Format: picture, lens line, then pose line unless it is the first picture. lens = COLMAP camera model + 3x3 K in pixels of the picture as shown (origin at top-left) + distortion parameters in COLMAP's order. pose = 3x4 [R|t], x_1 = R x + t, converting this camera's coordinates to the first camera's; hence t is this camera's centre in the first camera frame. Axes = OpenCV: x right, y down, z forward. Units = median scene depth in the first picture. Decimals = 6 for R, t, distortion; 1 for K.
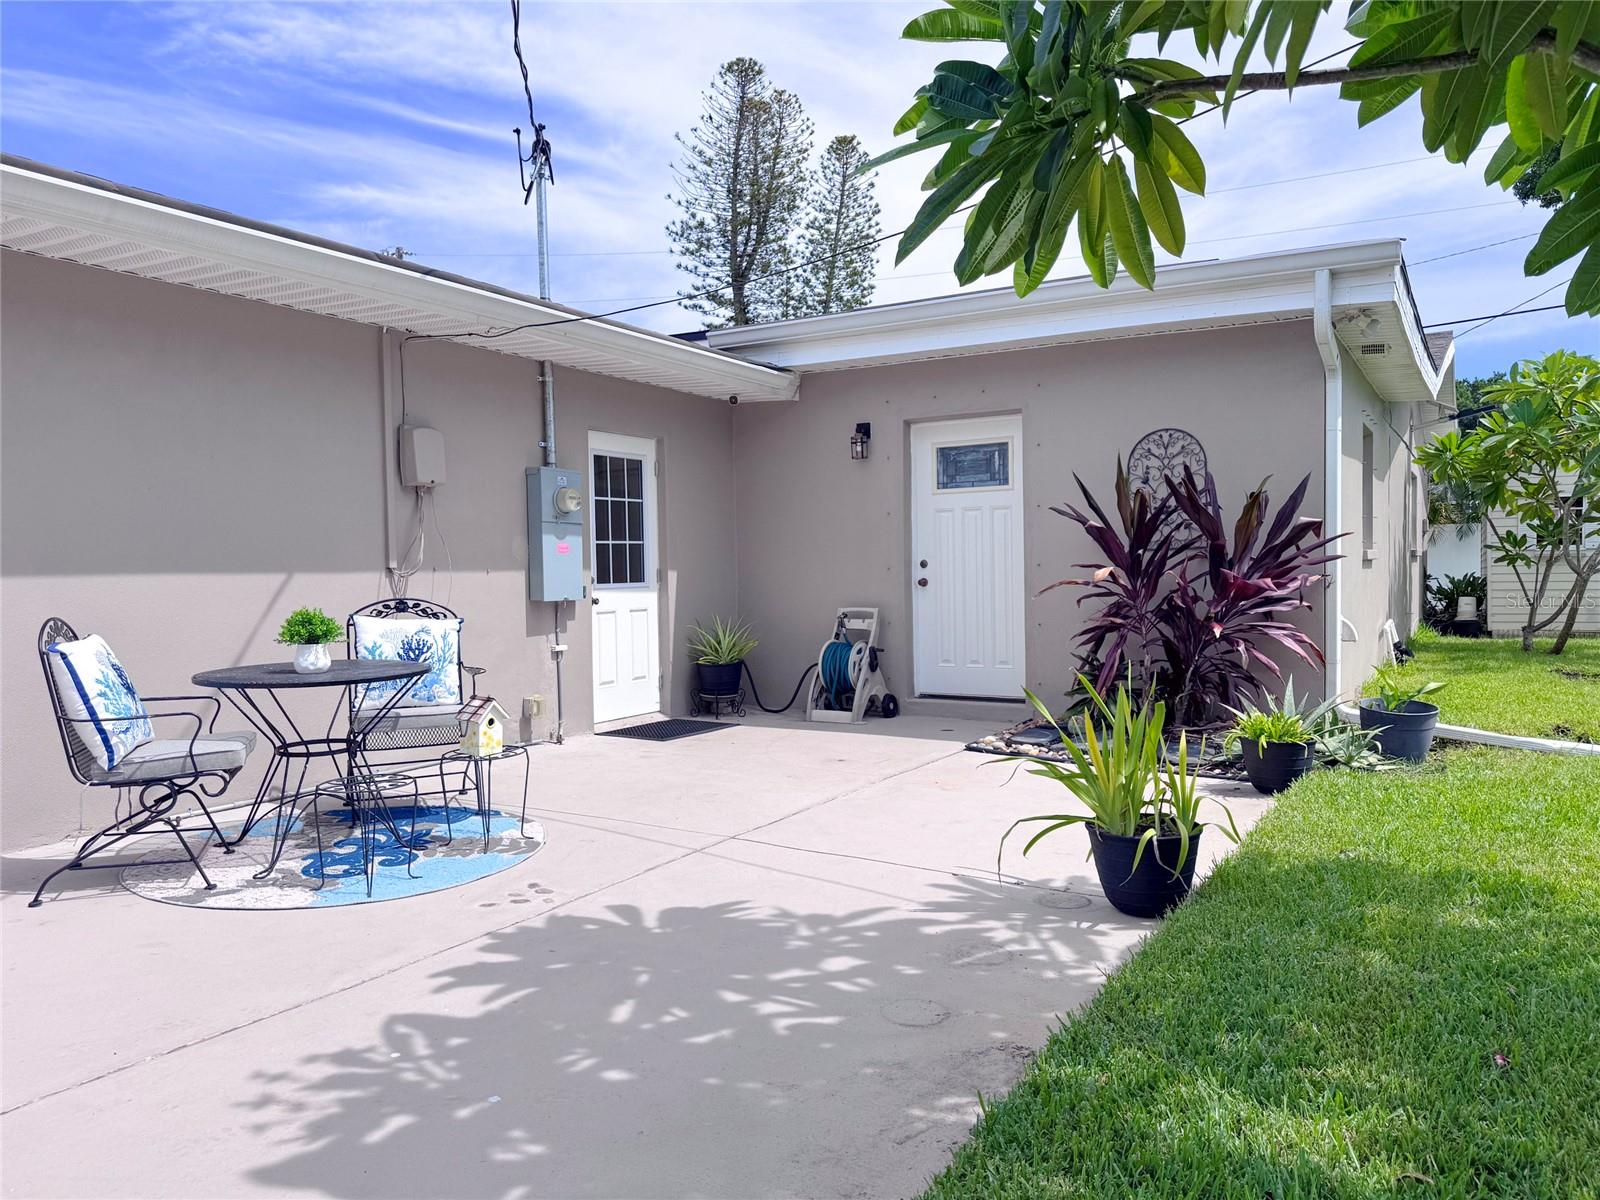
lens RADIAL K [[1129.1, 0, 803.1], [0, 1129.1, 606.9], [0, 0, 1]] dist [0.079977, -0.107754]
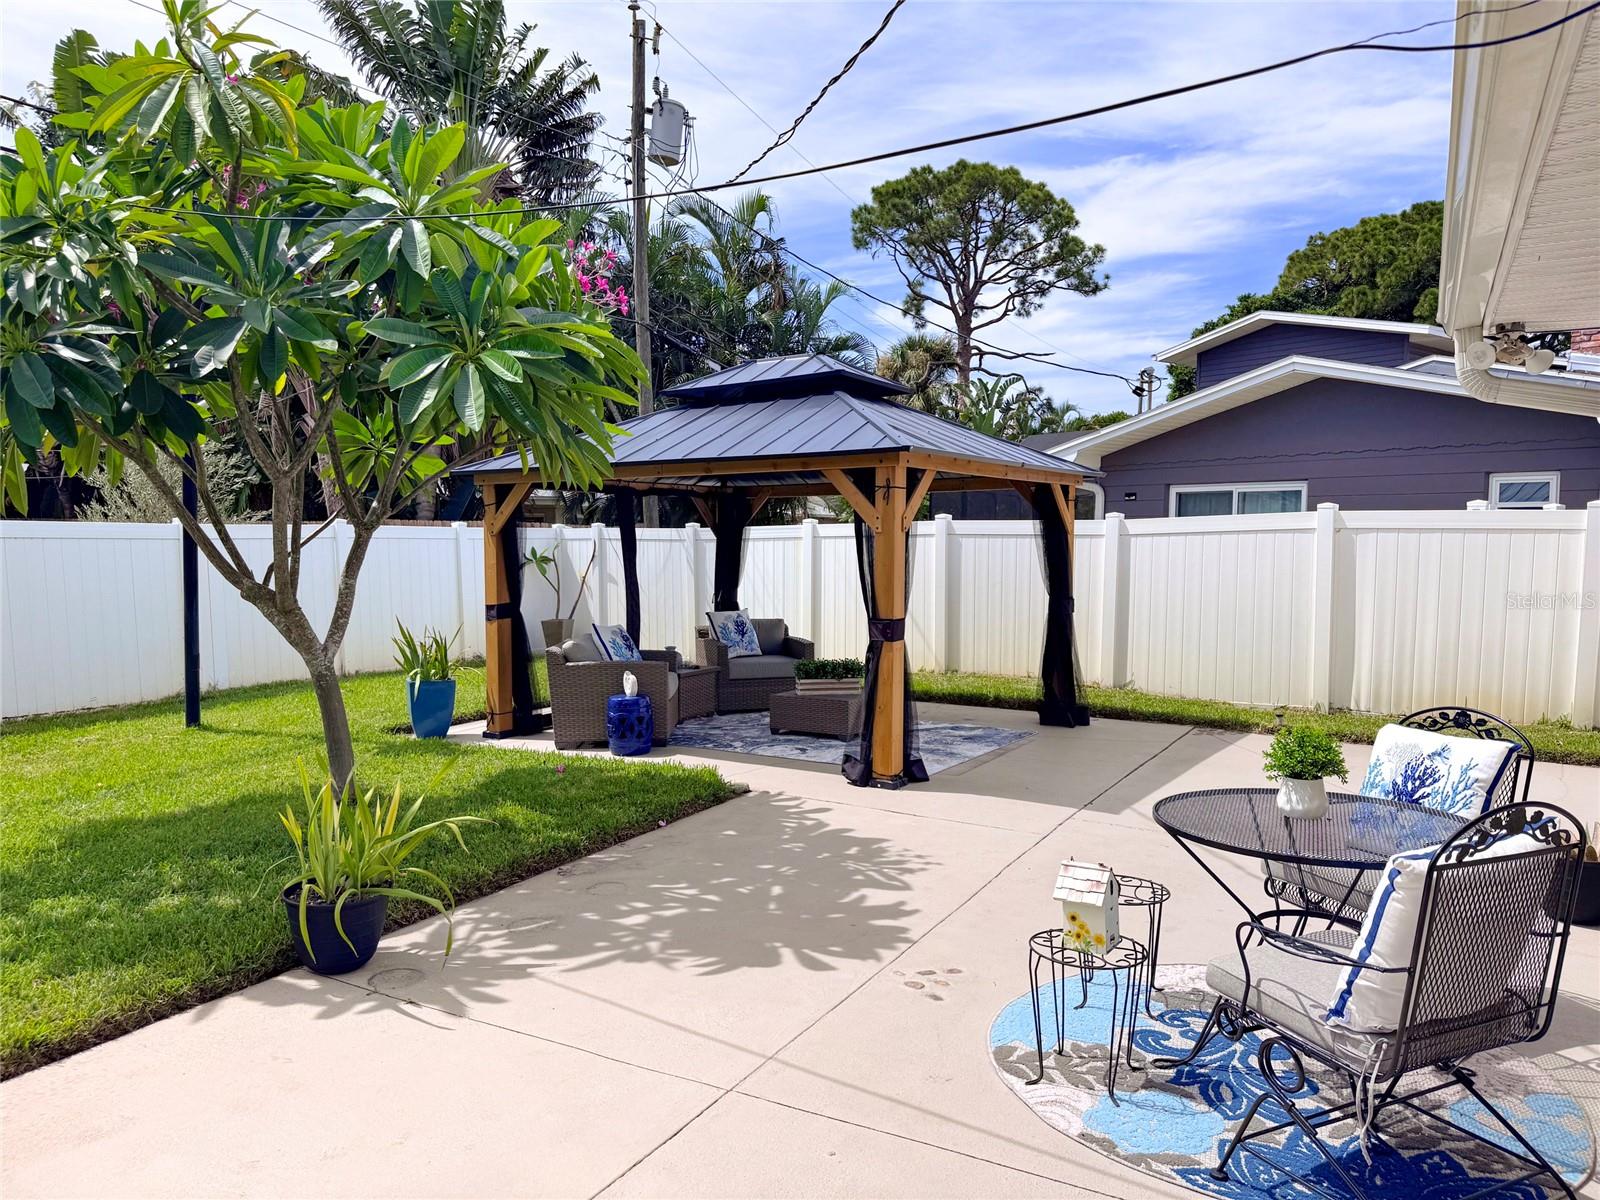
lens RADIAL K [[1115.9, 0, 802.0], [0, 1115.9, 572.2], [0, 0, 1]] dist [0.070159, -0.099316]
pose [[-0.999175, 0.010347, -0.039272, -0.057000], [0.007560, 0.997487, 0.070445, -0.097006], [0.039902, 0.070090, -0.996742, 1.100136]]
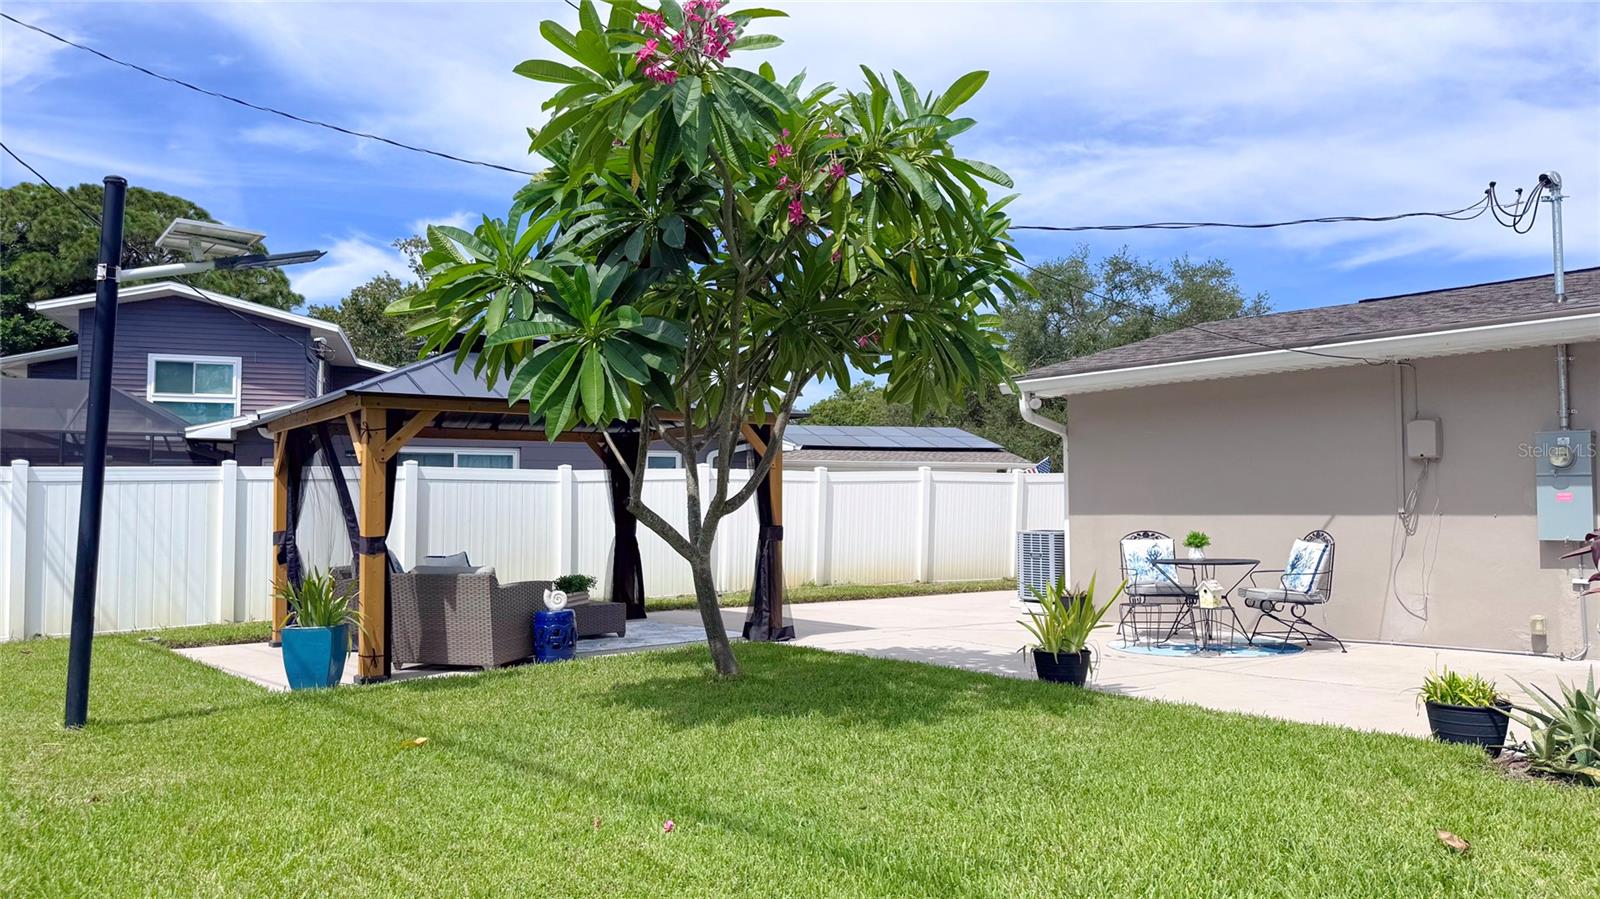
lens RADIAL K [[1112.1, 0, 774.2], [0, 1112.1, 454.5], [0, 0, 1]] dist [-0.001646, -0.002481]
pose [[-0.332372, -0.035697, -0.942473, 1.189793], [-0.028426, 0.999209, -0.027822, -0.040736], [0.942720, 0.017544, -0.333124, 0.614229]]
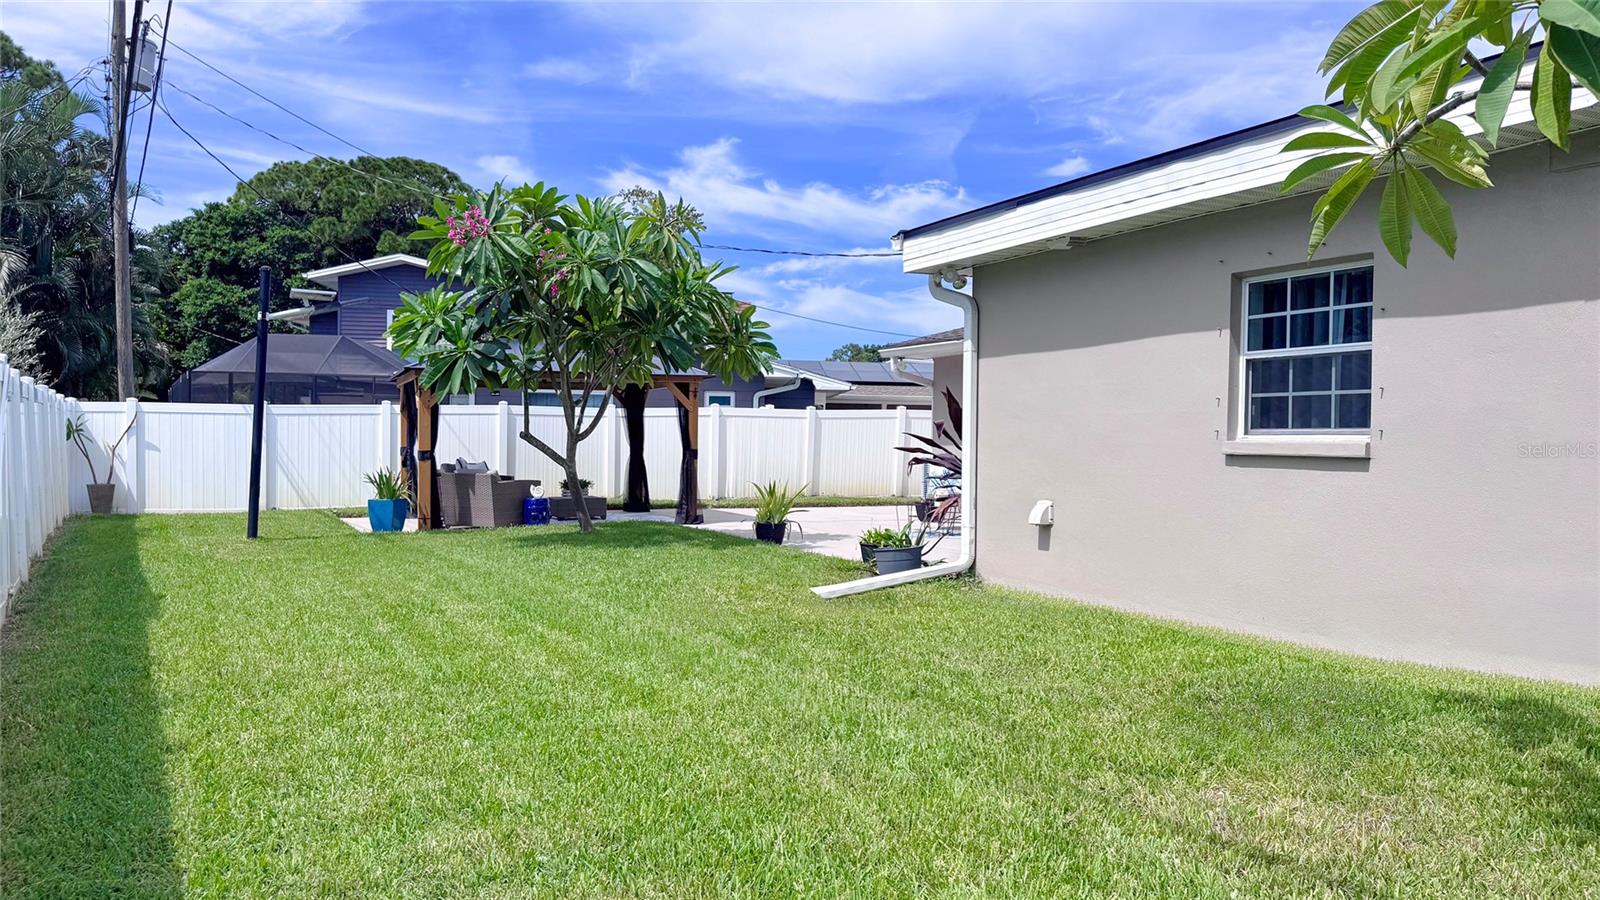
lens RADIAL K [[1112.1, 0, 774.2], [0, 1112.1, 455.0], [0, 0, 1]] dist [-0.001646, -0.002481]
pose [[-0.532350, 0.017521, -0.846343, 1.592897], [-0.038299, 0.998264, 0.044756, -0.081320], [0.845658, 0.056240, -0.530754, 1.432531]]
